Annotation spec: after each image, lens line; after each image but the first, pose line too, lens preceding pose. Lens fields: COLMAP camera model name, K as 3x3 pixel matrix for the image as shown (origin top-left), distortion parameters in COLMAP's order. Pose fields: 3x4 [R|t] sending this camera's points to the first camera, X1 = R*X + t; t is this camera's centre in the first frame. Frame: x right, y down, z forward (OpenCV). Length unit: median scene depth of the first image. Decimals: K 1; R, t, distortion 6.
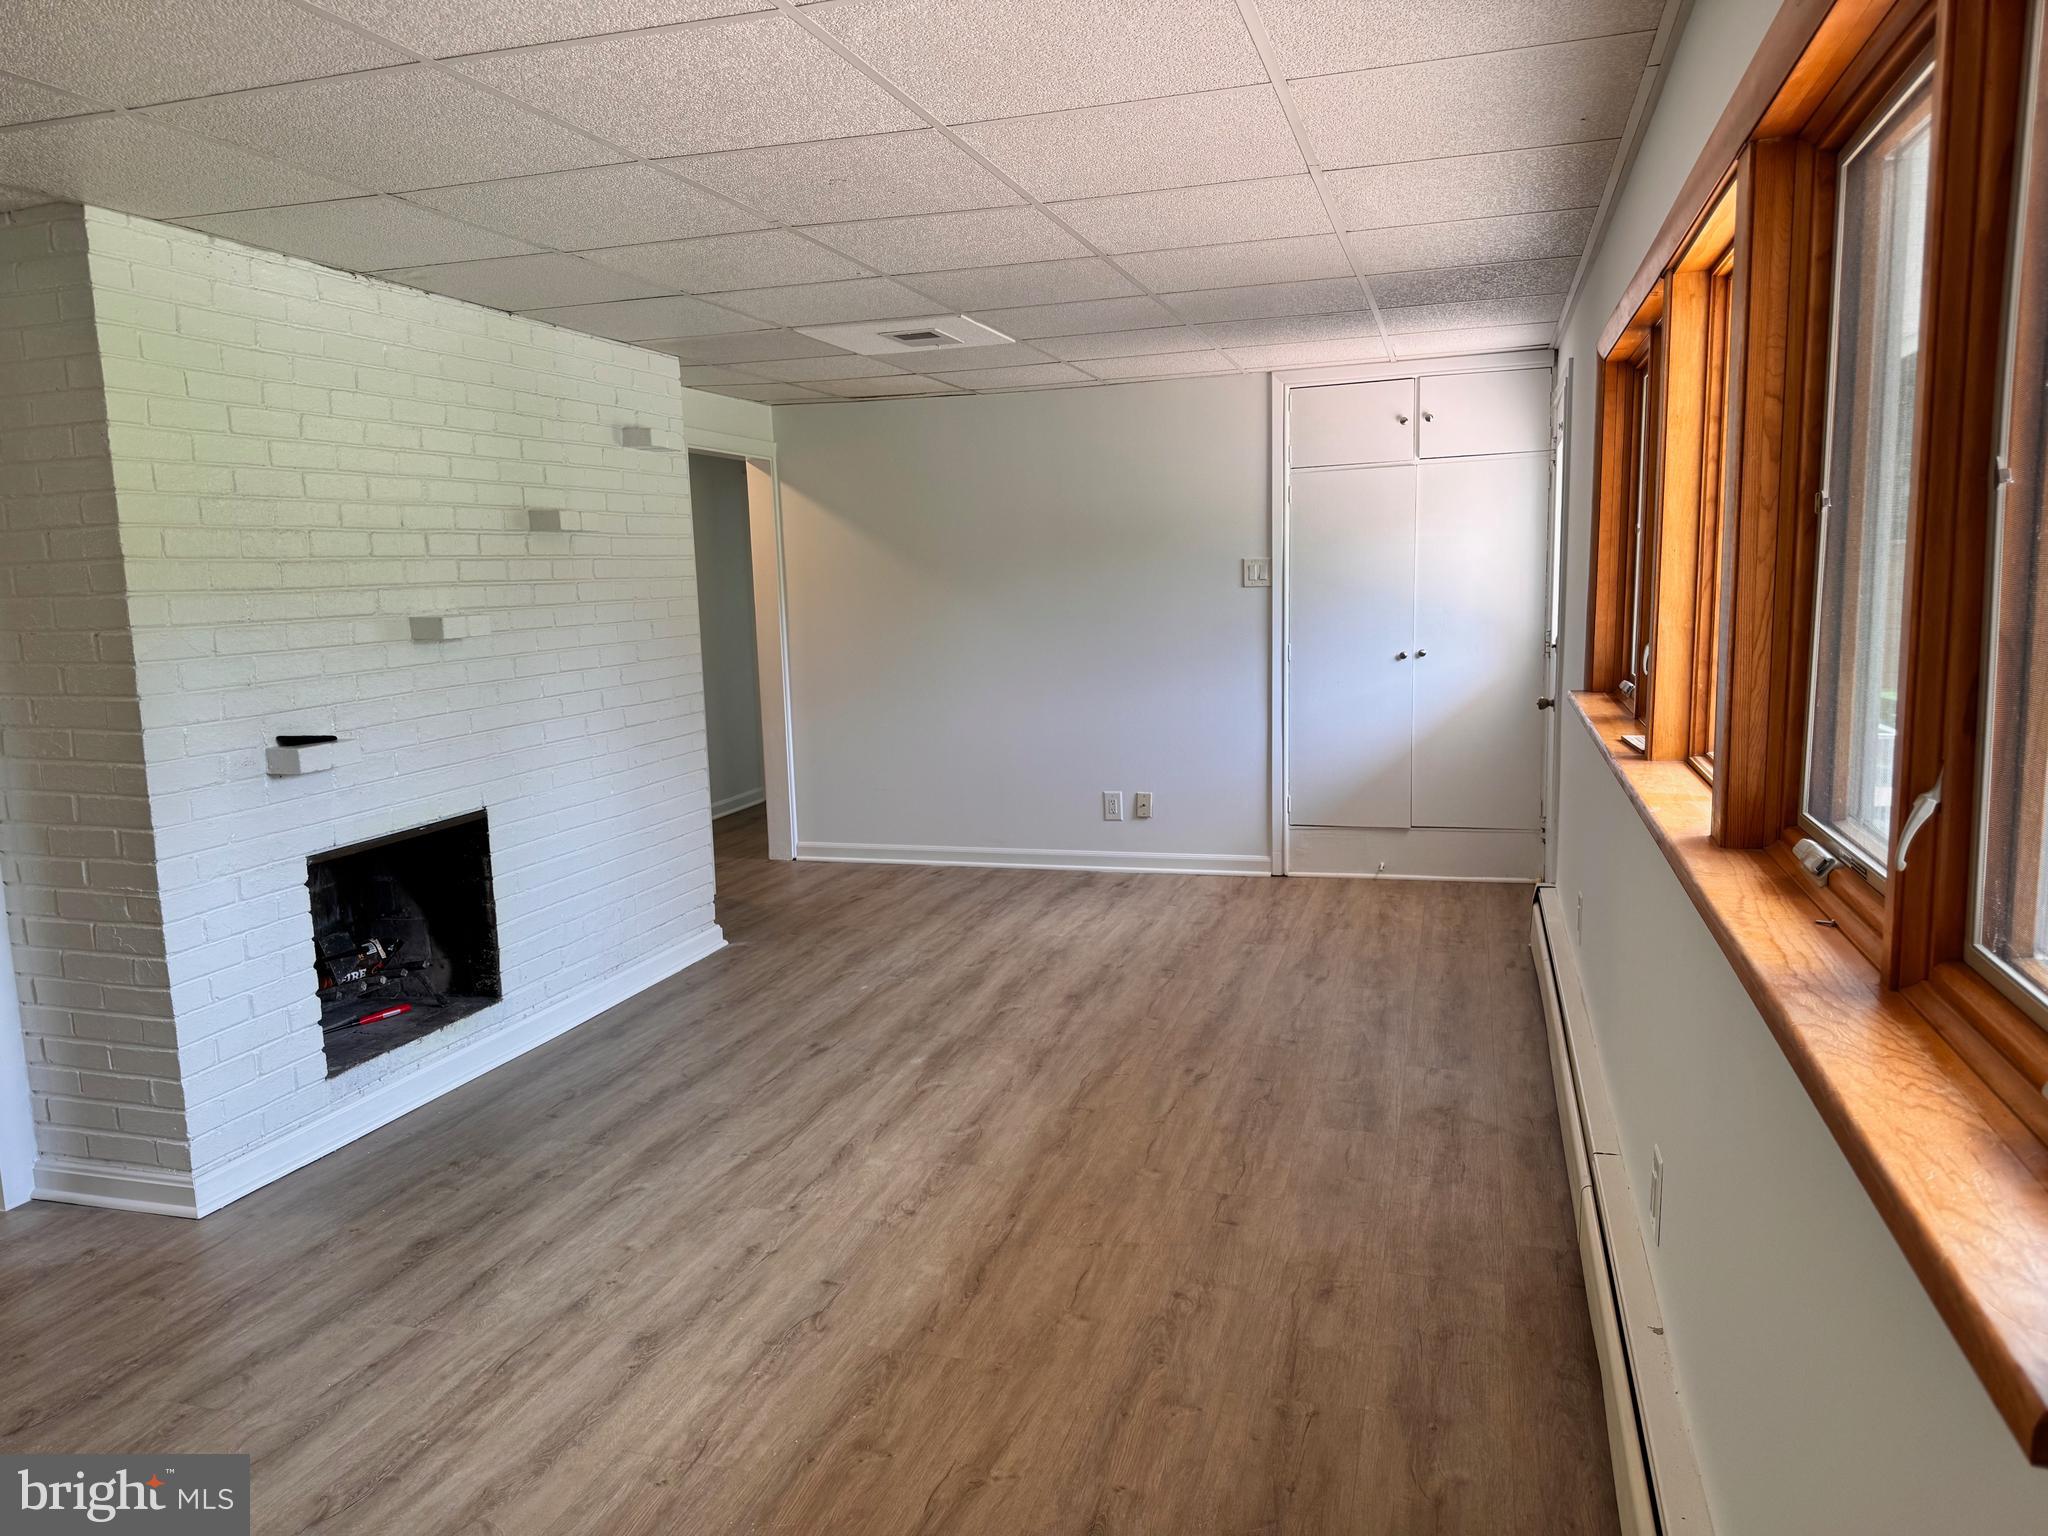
lens RADIAL K [[1430.8, 0, 1017.0], [0, 1430.8, 756.5], [0, 0, 1]] dist [0.042864, -0.063059]
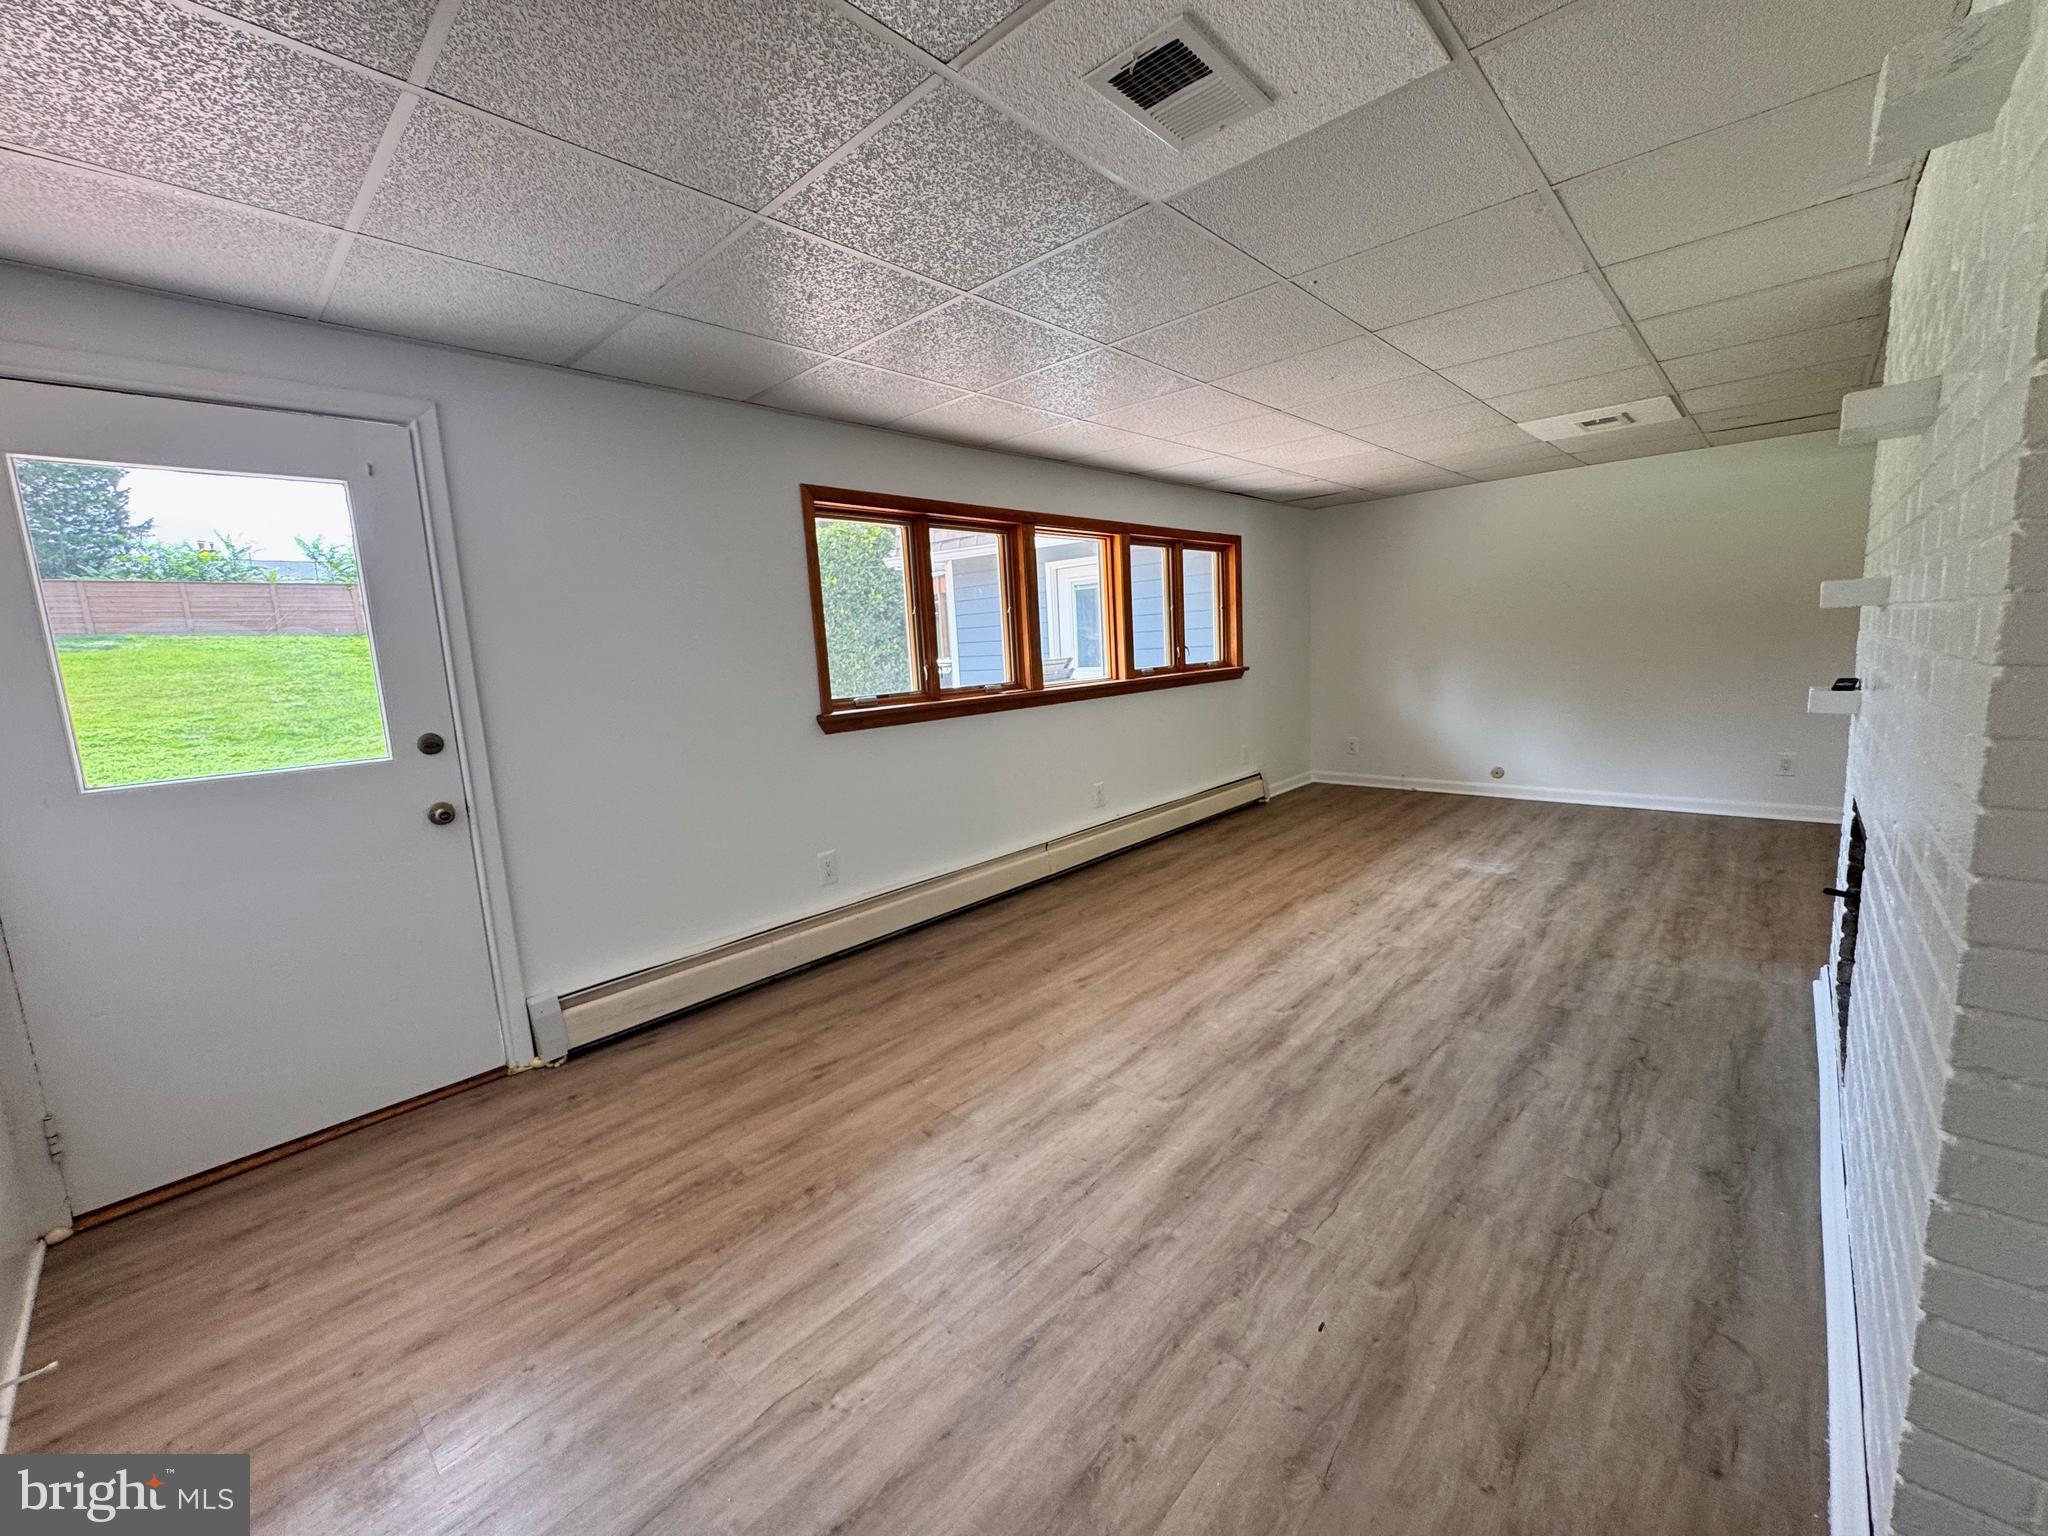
lens RADIAL K [[819.3, 0, 1023.2], [0, 819.3, 767.2], [0, 0, 1]] dist [-0.005805, 0.000279]
pose [[-0.898065, 0.010365, 0.439740, -0.172603], [0.133596, 0.958923, 0.250236, -0.180284], [-0.419084, 0.283476, -0.862560, 1.678010]]
